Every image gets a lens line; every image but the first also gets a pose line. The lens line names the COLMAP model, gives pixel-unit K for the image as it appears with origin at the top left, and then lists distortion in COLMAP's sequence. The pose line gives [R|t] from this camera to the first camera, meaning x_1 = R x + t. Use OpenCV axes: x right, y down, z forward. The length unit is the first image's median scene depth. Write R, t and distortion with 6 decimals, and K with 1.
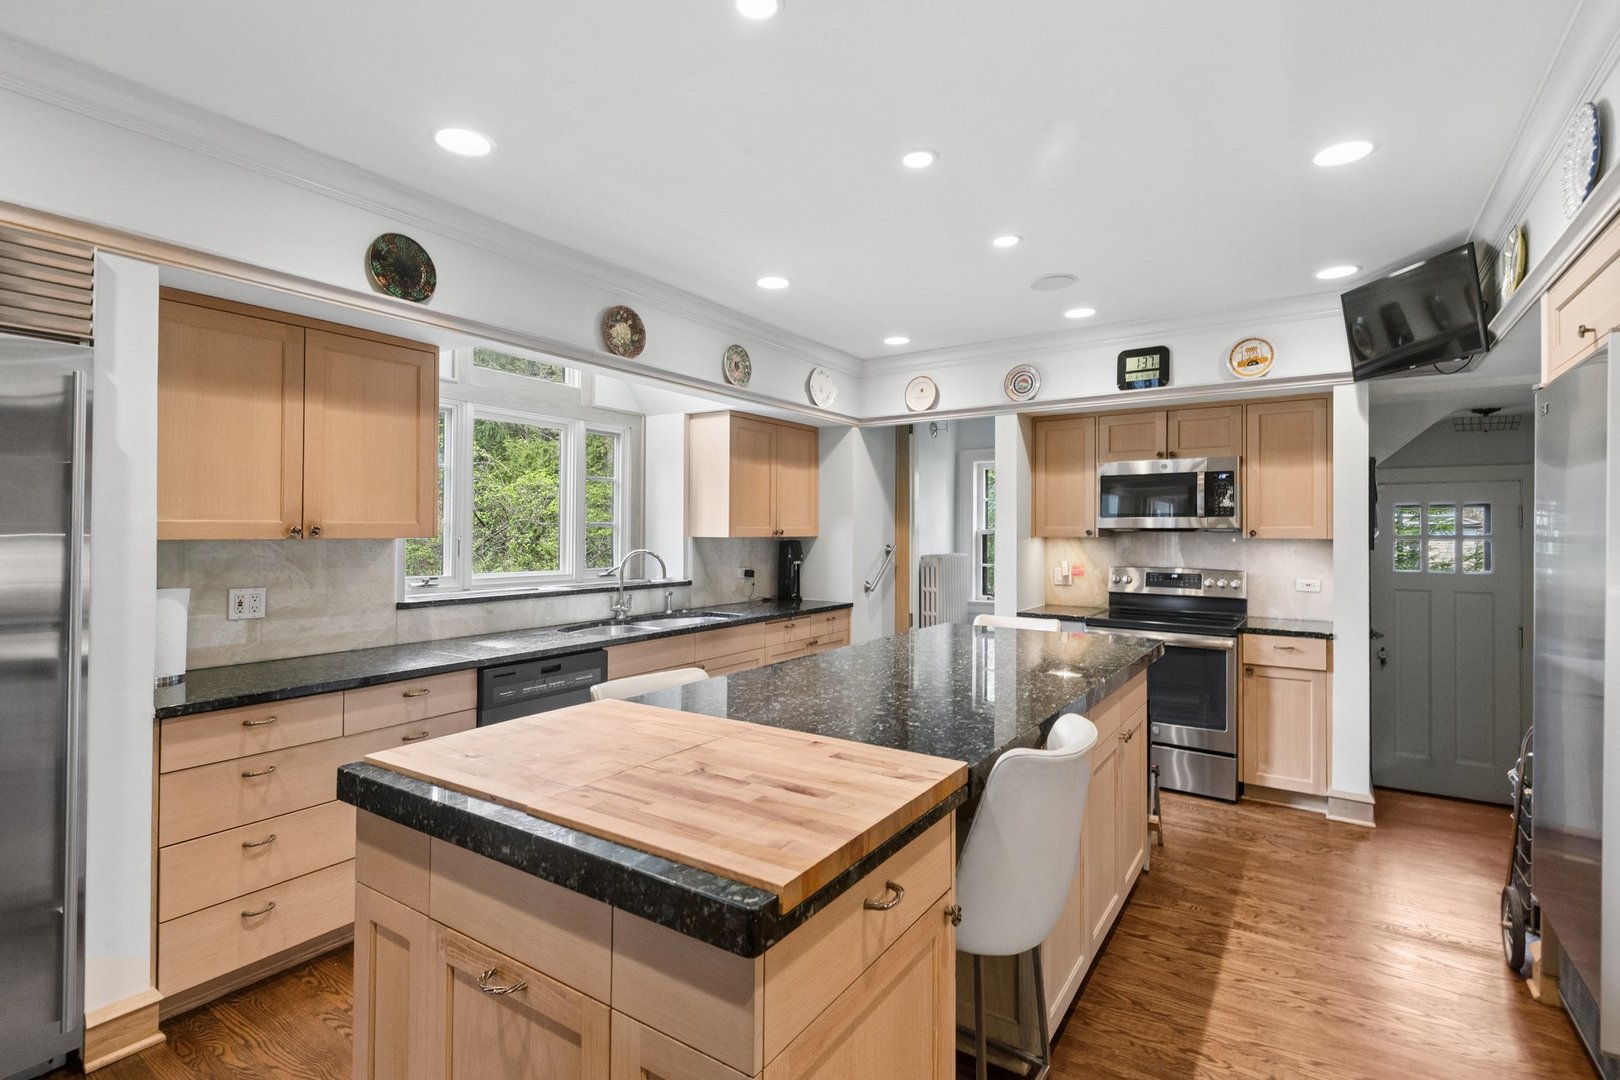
lens RADIAL K [[756.8, 0, 799.5], [0, 756.8, 537.0], [0, 0, 1]] dist [0.046536, -0.025623]
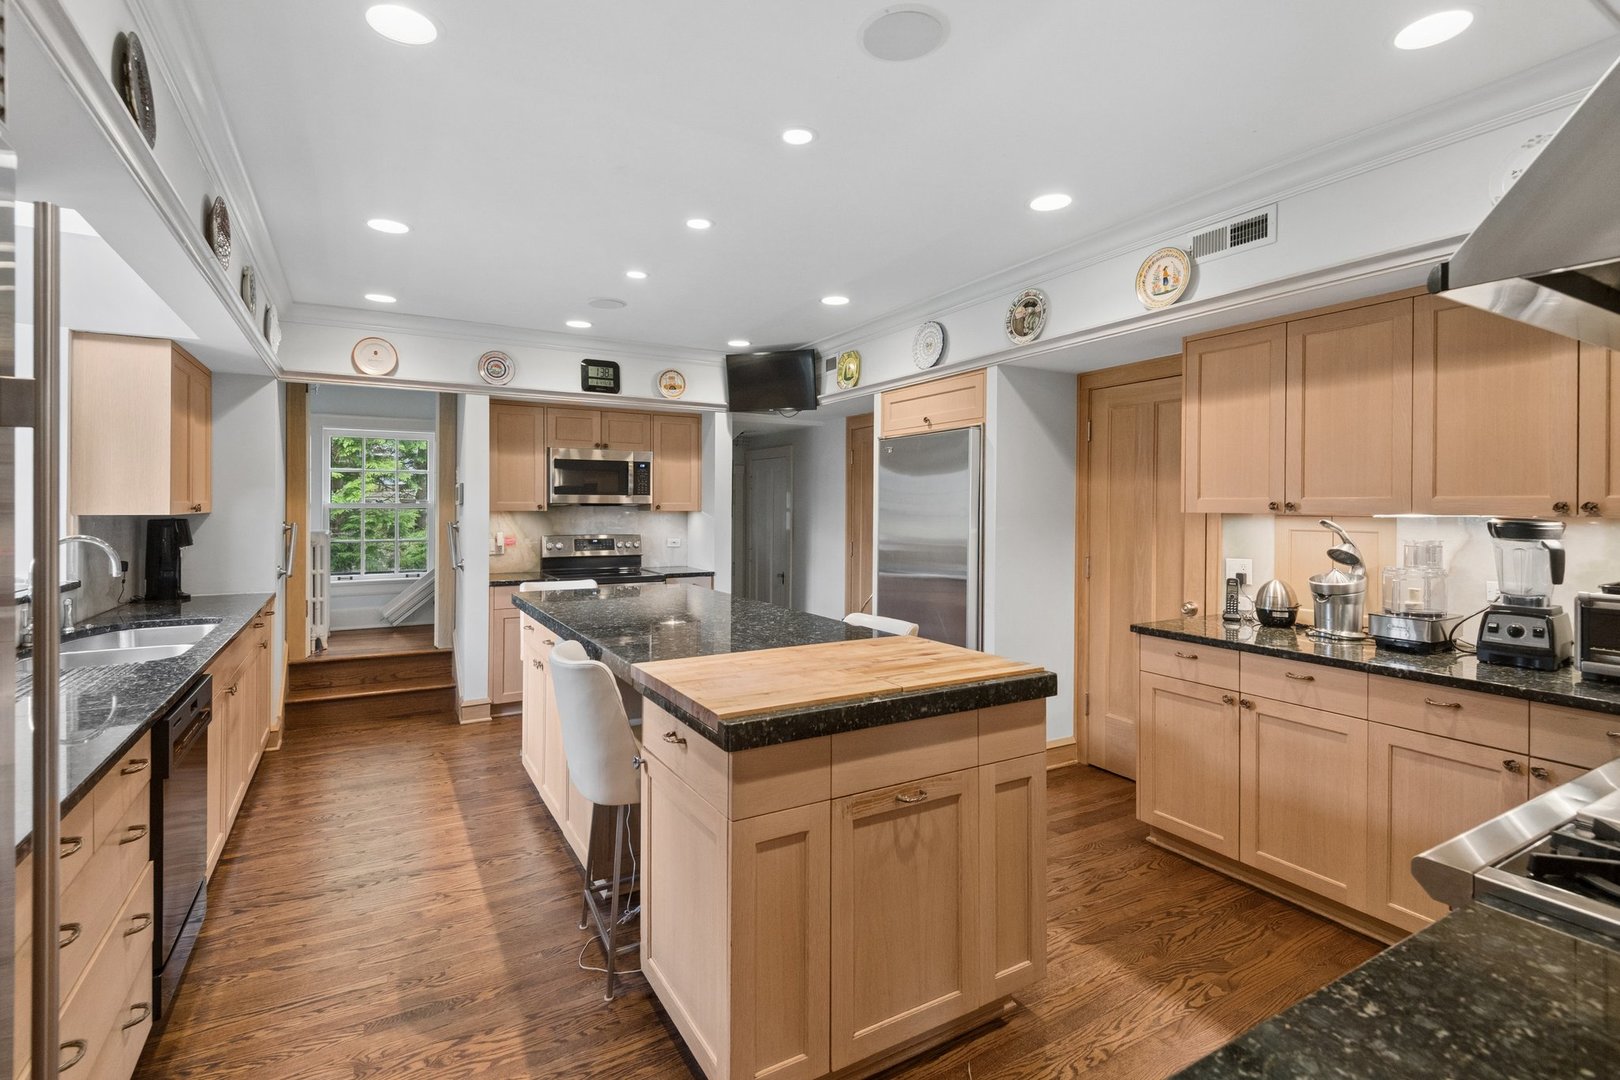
lens RADIAL K [[750.5, 0, 808.3], [0, 750.5, 507.5], [0, 0, 1]] dist [0.037978, -0.025980]
pose [[0.445715, -0.003295, 0.895169, -0.509233], [0.006656, 0.999978, 0.000366, -0.002786], [-0.895150, 0.005795, 0.445727, 0.140311]]
